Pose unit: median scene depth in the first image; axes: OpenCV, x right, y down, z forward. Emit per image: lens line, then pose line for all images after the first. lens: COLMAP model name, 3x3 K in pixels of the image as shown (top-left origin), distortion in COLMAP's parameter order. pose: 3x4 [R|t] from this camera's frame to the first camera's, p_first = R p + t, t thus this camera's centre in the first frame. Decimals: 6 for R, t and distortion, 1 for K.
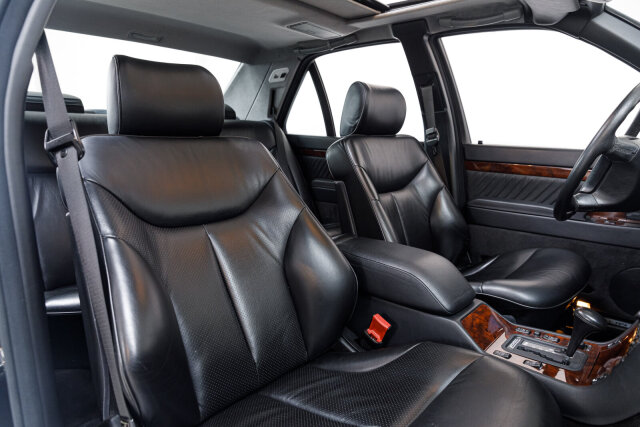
lens RADIAL K [[437.5, 0, 322.3], [0, 437.5, 219.5], [0, 0, 1]] dist [0.002810, 0.008384]
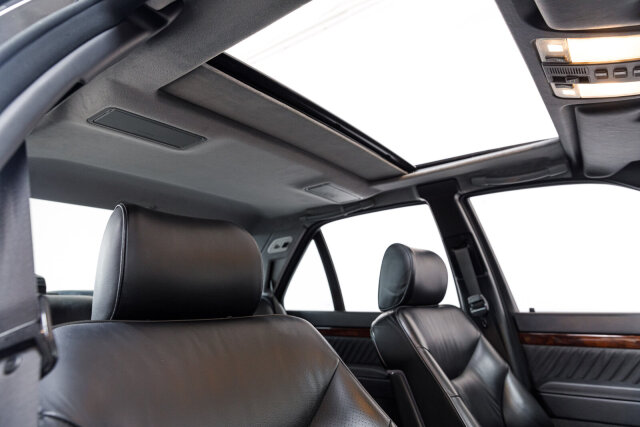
lens RADIAL K [[437.5, 0, 325.7], [0, 437.5, 212.6], [0, 0, 1]] dist [0.002810, 0.008384]
pose [[0.995348, -0.022844, 0.093602, -0.116217], [0.058270, 0.916412, -0.395971, -0.037461], [-0.076732, 0.399583, 0.913480, 0.187603]]
